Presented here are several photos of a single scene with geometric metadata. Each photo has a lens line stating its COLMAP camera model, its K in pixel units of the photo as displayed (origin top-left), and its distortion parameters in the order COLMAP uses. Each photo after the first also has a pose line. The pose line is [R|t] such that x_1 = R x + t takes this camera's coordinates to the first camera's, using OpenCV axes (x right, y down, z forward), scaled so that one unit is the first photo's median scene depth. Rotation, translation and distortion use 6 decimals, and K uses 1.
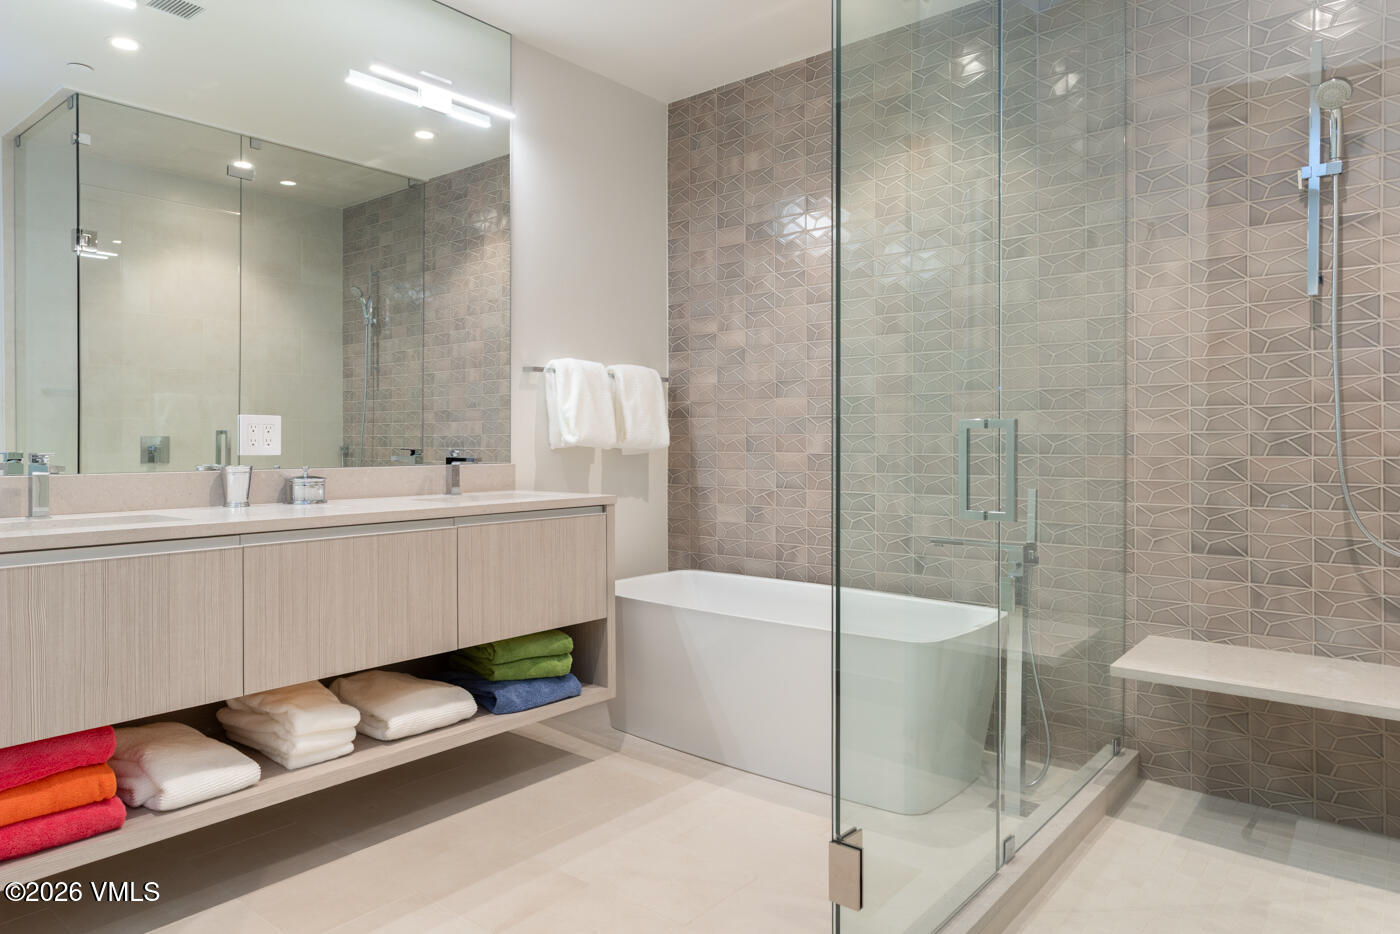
lens RADIAL K [[914.5, 0, 692.3], [0, 914.5, 466.2], [0, 0, 1]] dist [0.050382, -0.003033]
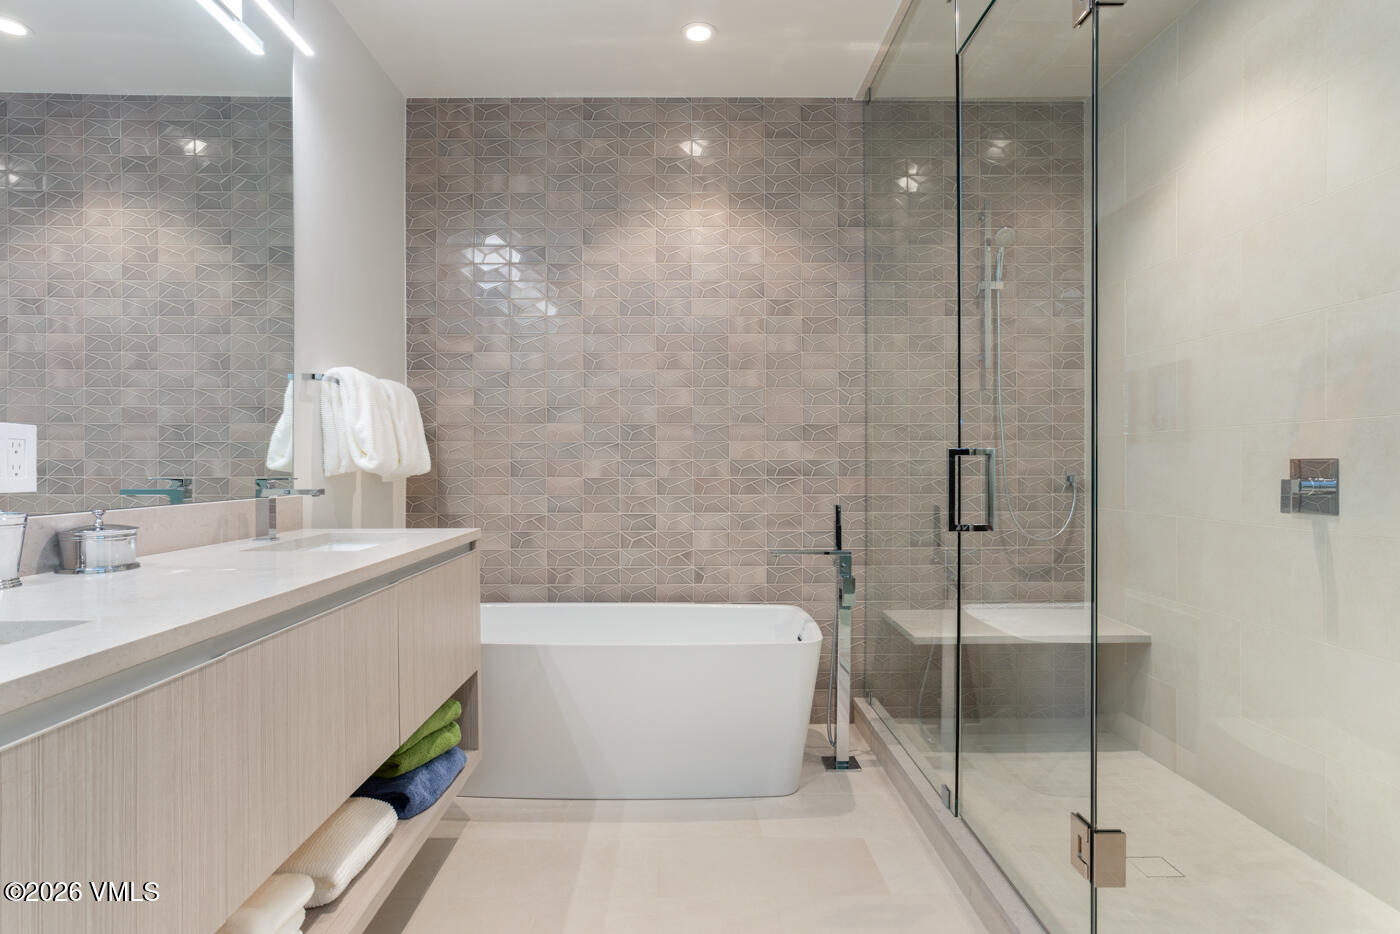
lens RADIAL K [[747.9, 0, 701.2], [0, 747.9, 487.3], [0, 0, 1]] dist [0.006976, 0.010070]
pose [[0.766286, -0.020406, 0.642175, -0.325668], [0.019180, 0.999777, 0.008883, -0.008559], [-0.642213, 0.005511, 0.766506, 0.272268]]
